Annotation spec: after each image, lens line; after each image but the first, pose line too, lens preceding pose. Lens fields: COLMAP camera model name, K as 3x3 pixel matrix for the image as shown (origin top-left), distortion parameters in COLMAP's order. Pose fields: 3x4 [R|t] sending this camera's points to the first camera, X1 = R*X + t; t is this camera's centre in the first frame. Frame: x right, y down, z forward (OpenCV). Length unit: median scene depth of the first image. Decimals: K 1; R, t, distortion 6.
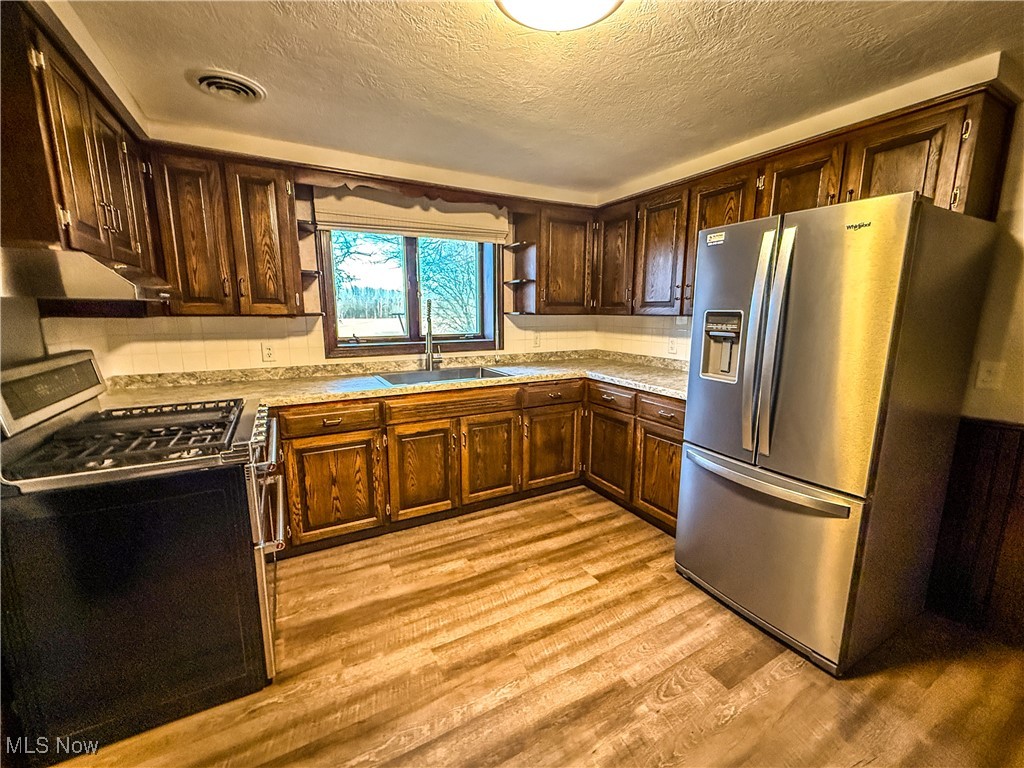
lens RADIAL K [[419.9, 0, 513.9], [0, 419.9, 384.5], [0, 0, 1]] dist [-0.001204, -0.000488]
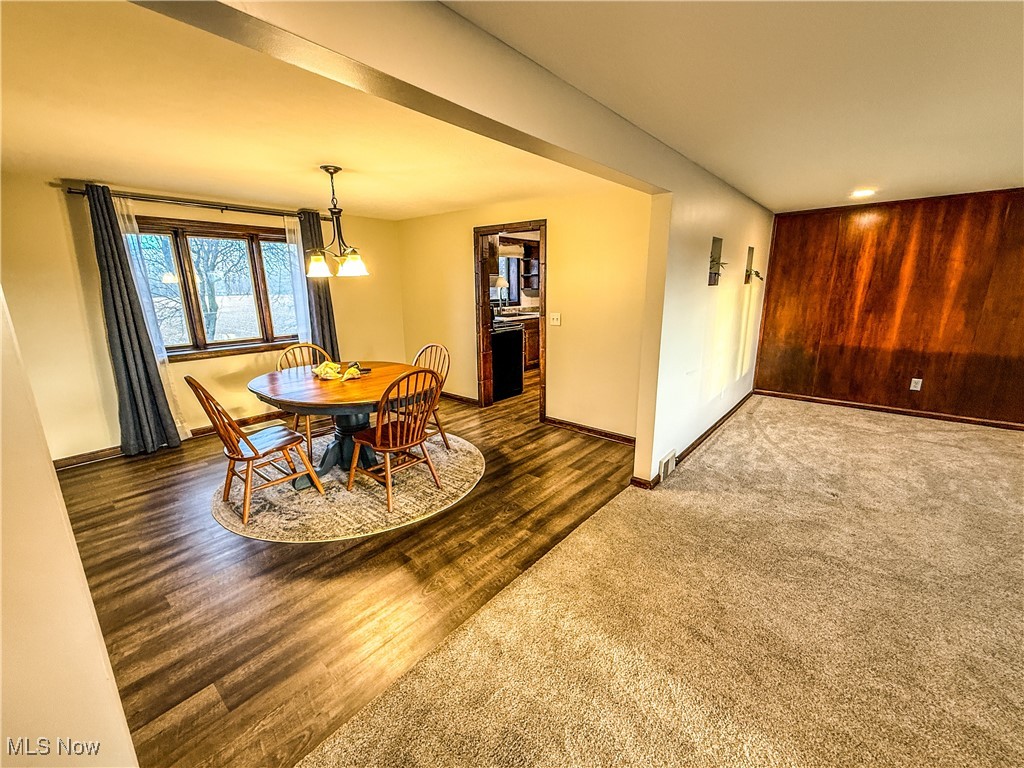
lens RADIAL K [[419.9, 0, 513.9], [0, 419.9, 384.5], [0, 0, 1]] dist [-0.001204, -0.000488]
pose [[0.933411, -0.096394, 0.345617, -1.050900], [0.075502, 0.994437, 0.073443, 0.203084], [-0.350774, -0.042458, 0.935497, -1.313959]]
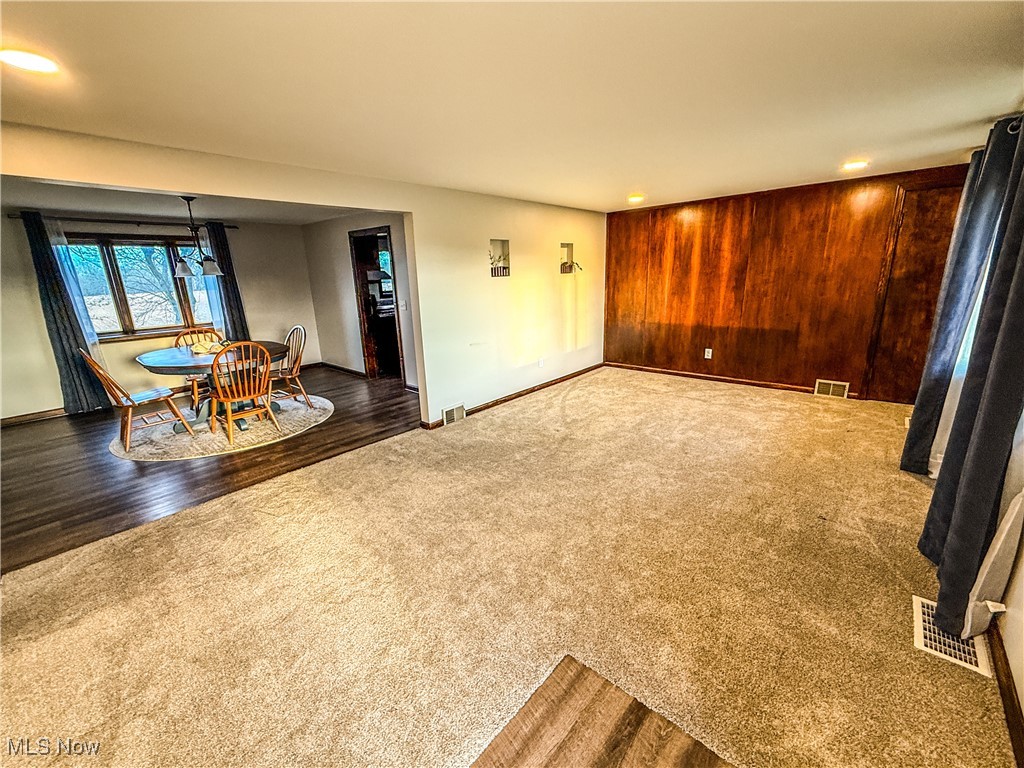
lens RADIAL K [[419.9, 0, 513.9], [0, 419.9, 384.5], [0, 0, 1]] dist [-0.001204, -0.000488]
pose [[0.940546, -0.118633, 0.318276, -0.384132], [0.091575, 0.990892, 0.098725, 0.335824], [-0.327089, -0.063709, 0.942843, -2.101055]]
